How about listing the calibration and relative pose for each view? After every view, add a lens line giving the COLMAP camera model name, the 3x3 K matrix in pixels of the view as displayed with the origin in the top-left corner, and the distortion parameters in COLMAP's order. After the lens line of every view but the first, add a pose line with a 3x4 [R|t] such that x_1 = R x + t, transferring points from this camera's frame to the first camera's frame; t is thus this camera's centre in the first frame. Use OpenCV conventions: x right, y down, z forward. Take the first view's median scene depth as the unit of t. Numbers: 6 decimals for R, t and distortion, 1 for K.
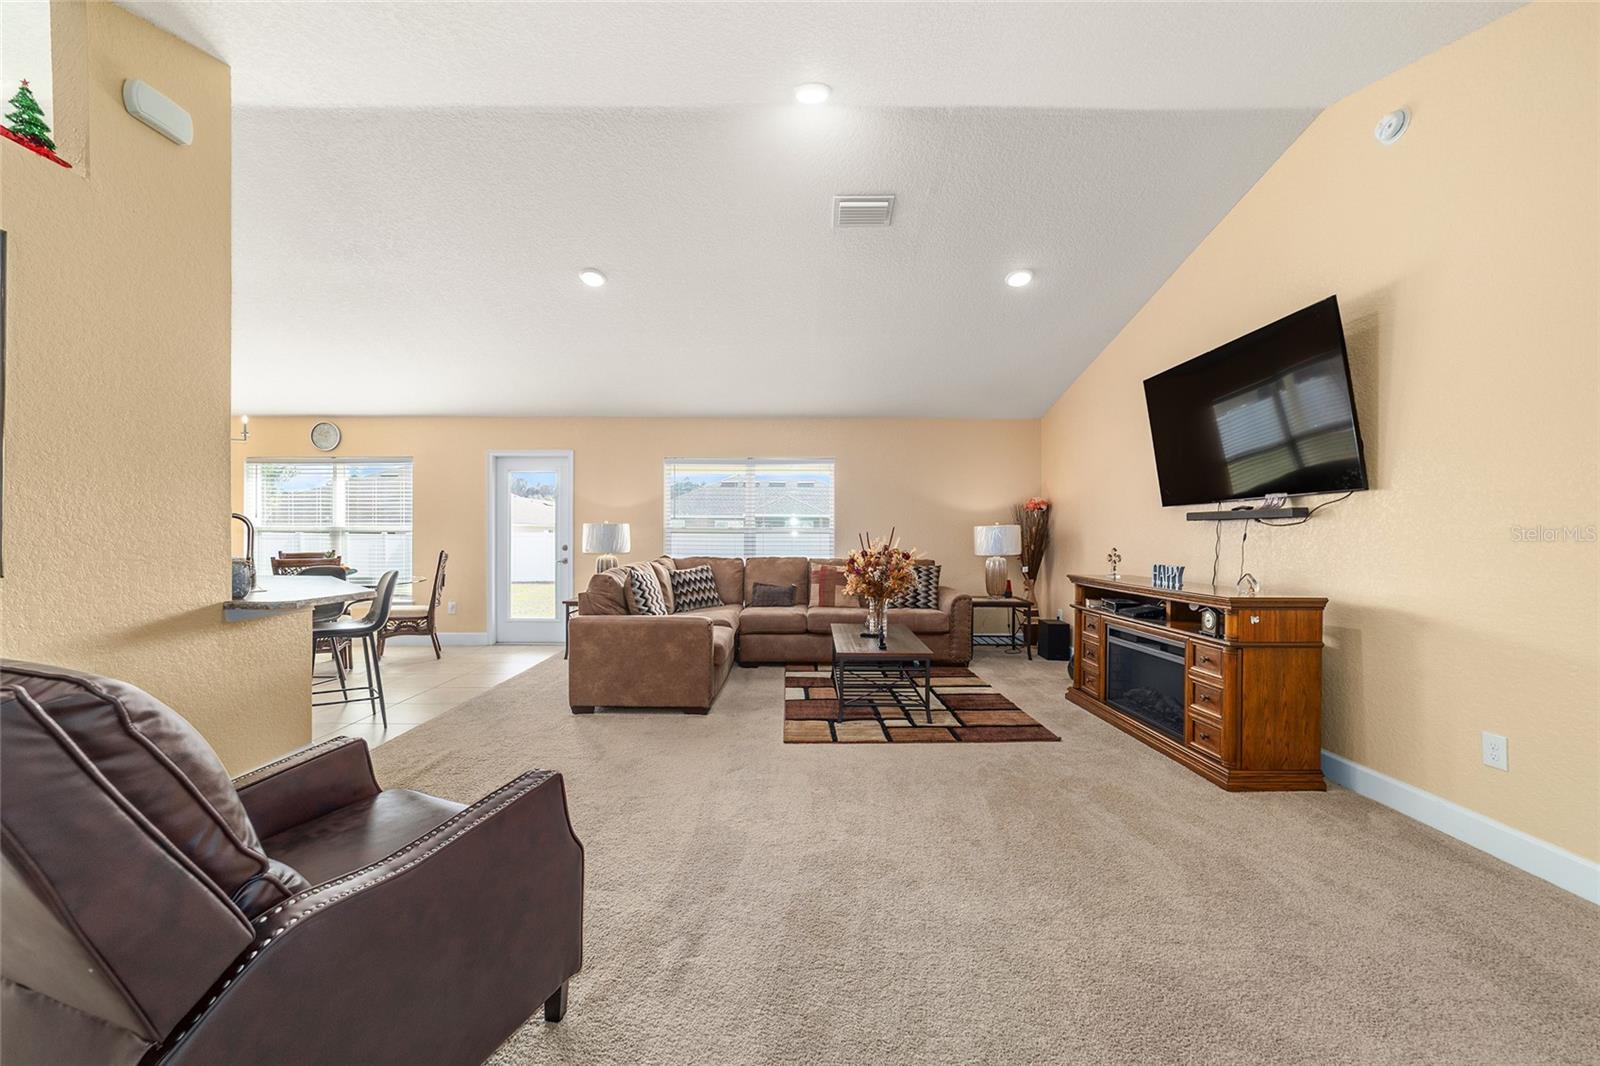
lens RADIAL K [[630.4, 0, 794.5], [0, 630.4, 532.2], [0, 0, 1]] dist [-0.023152, 0.011926]
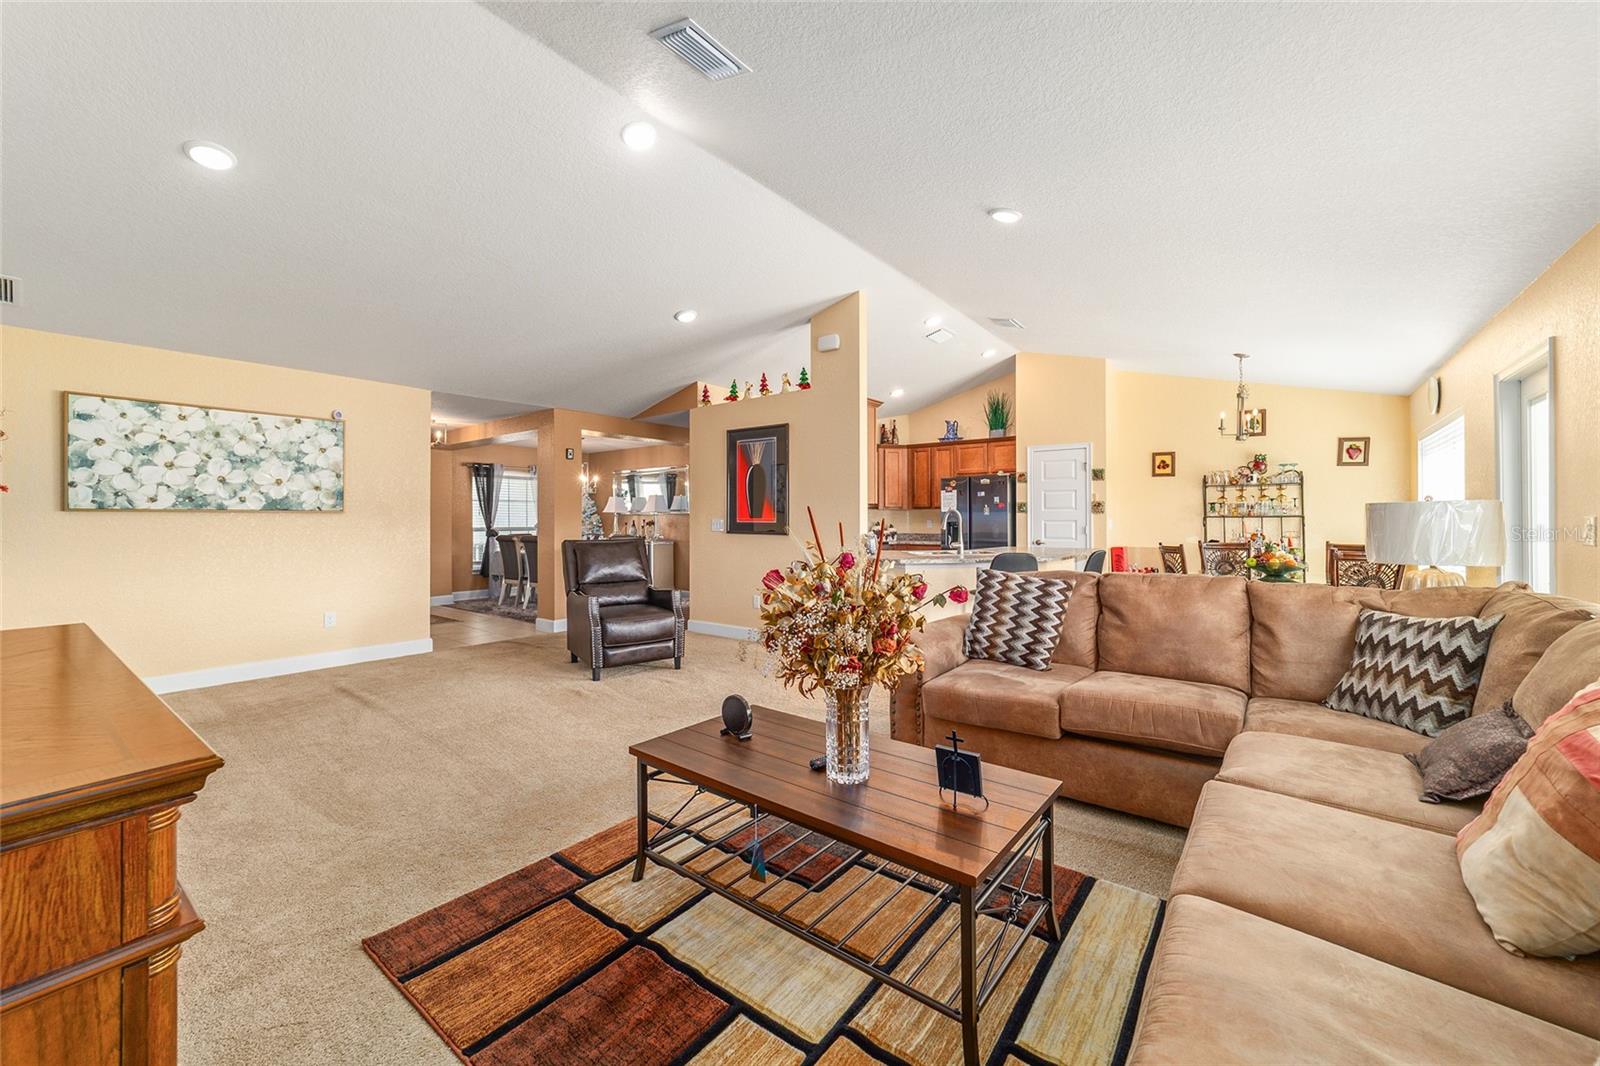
lens RADIAL K [[611.1, 0, 805.8], [0, 611.1, 515.9], [0, 0, 1]] dist [0.000437, 0.000107]
pose [[-0.594973, -0.006463, -0.803720, 0.557718], [-0.000112, 0.999968, -0.007958, 0.000694], [0.803746, -0.004645, -0.594955, 1.452667]]
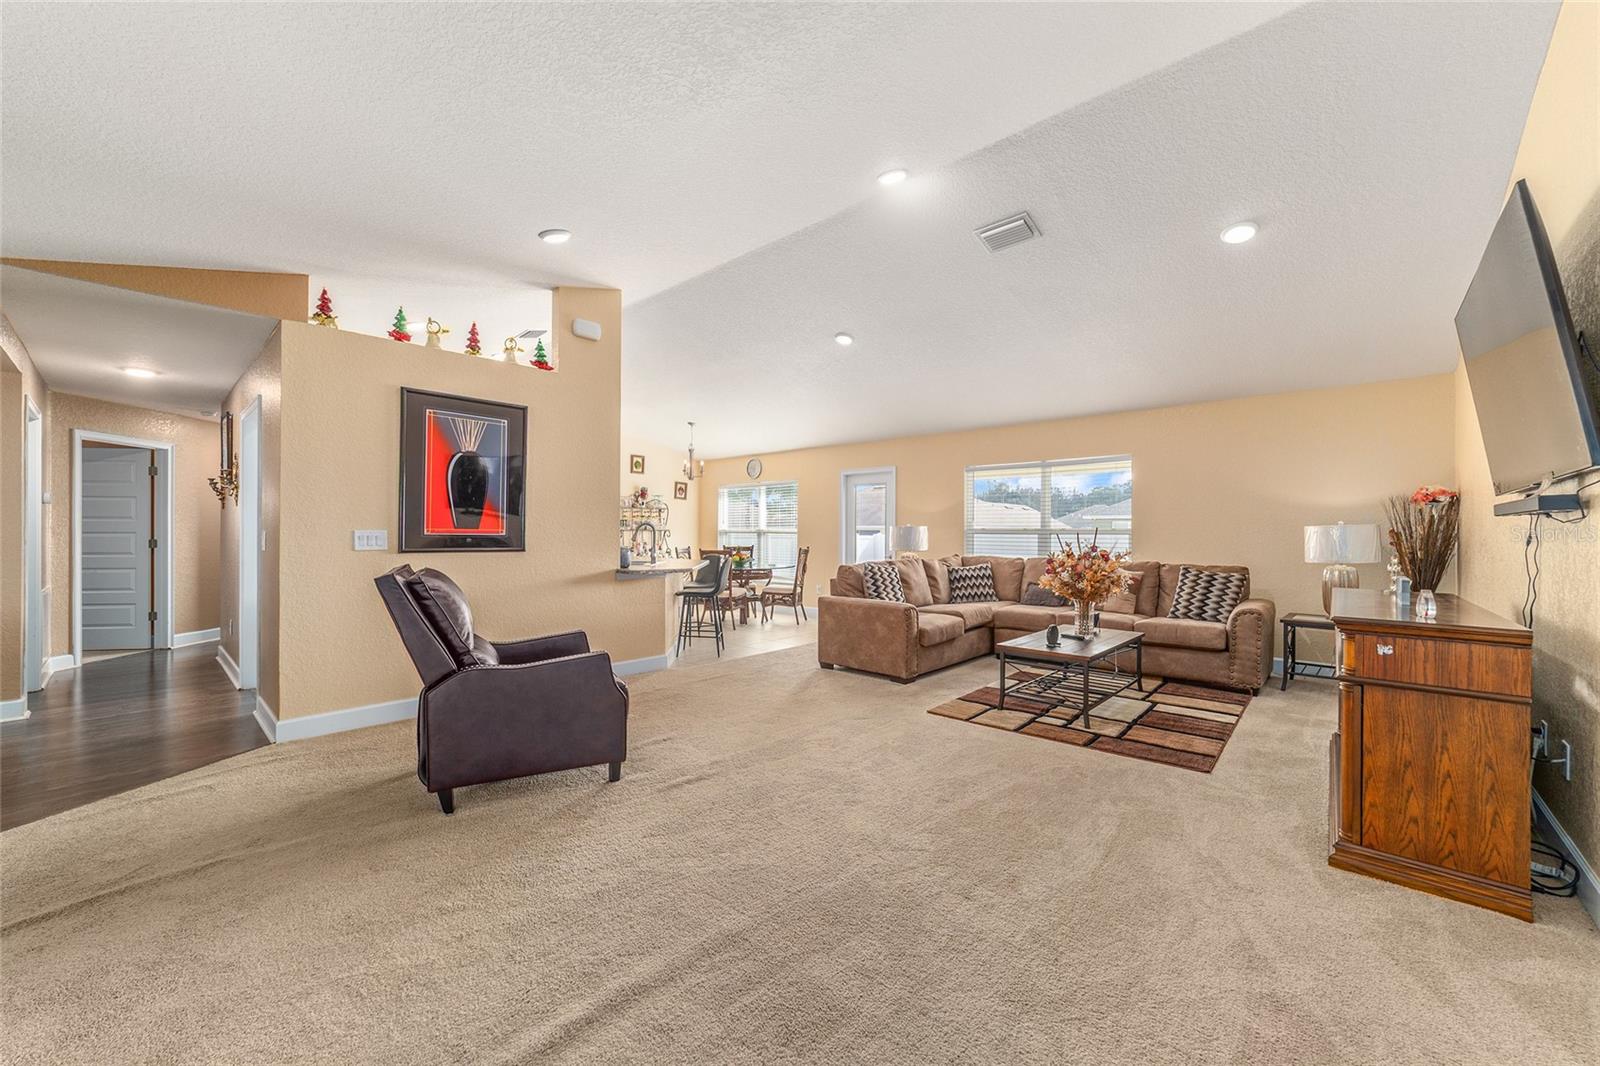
lens RADIAL K [[615.0, 0, 795.6], [0, 615.0, 527.4], [0, 0, 1]] dist [-0.000413, 0.000199]
pose [[0.737280, -0.006160, -0.675559, 0.539072], [-0.001176, 0.999945, -0.010401, 0.001702], [0.675586, 0.008463, 0.737233, -0.015123]]
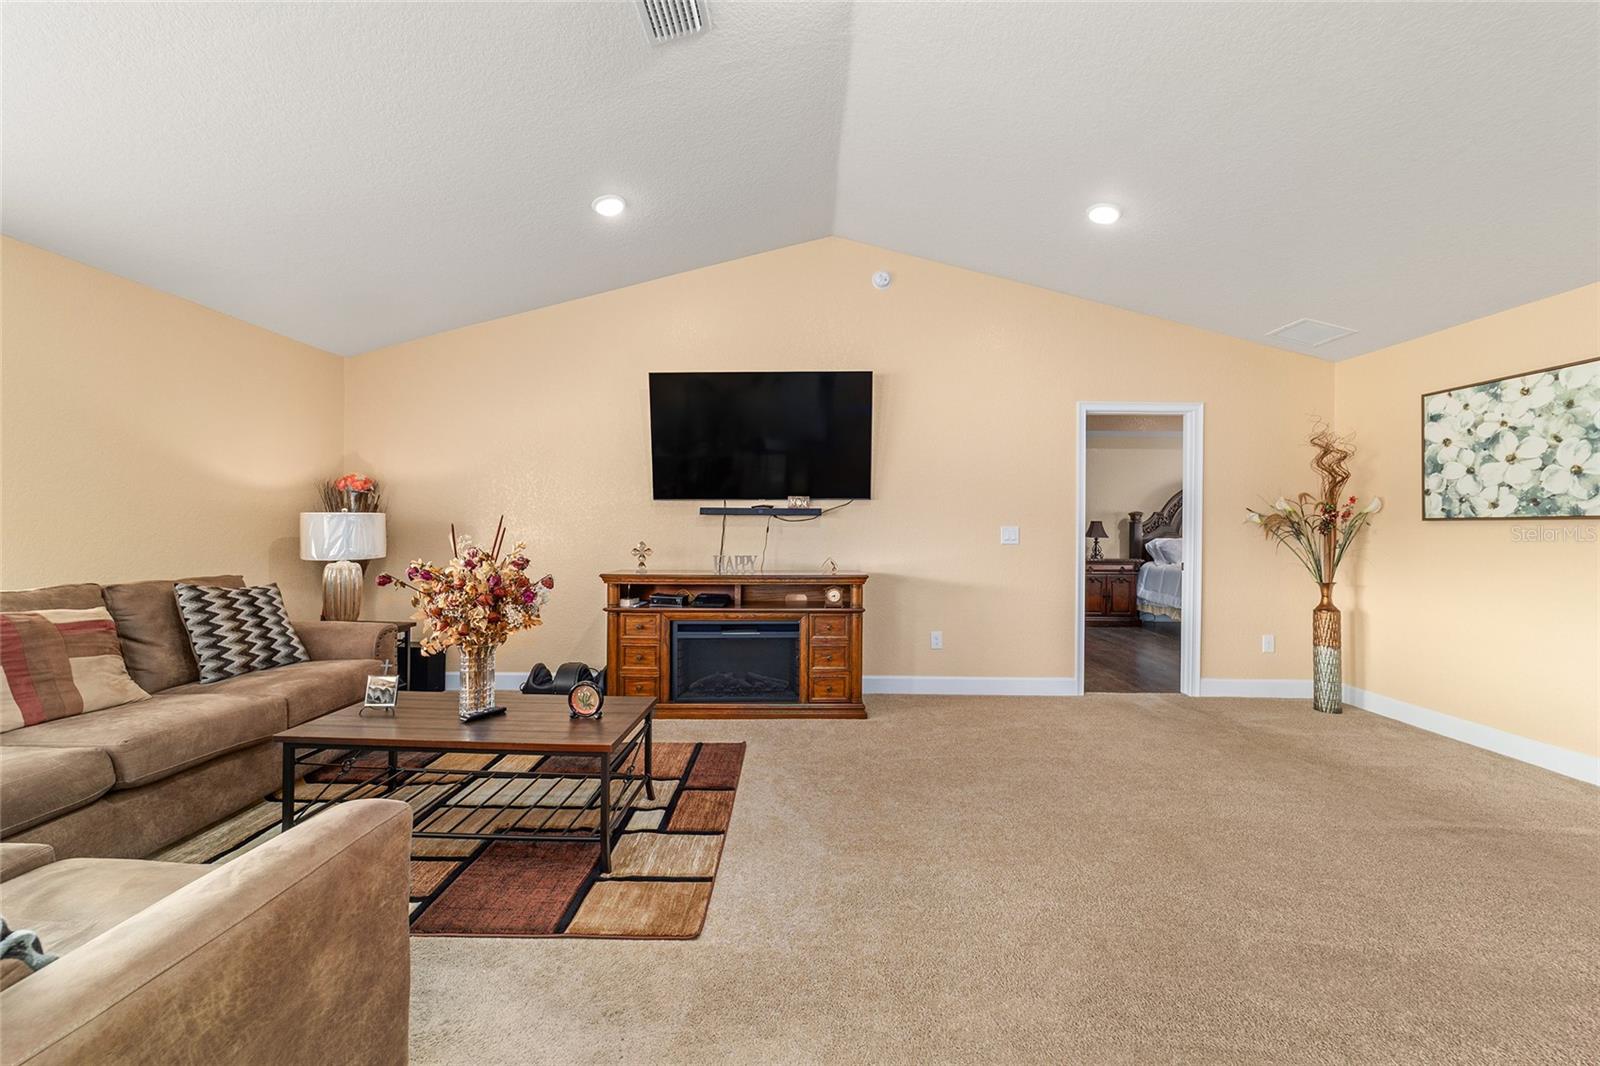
lens RADIAL K [[630.4, 0, 794.5], [0, 630.4, 532.2], [0, 0, 1]] dist [-0.023152, 0.011926]
pose [[0.000854, -0.010953, 0.999940, -0.489384], [-0.007361, 0.999913, 0.010959, -0.000923], [-0.999973, -0.007370, 0.000774, 0.863633]]
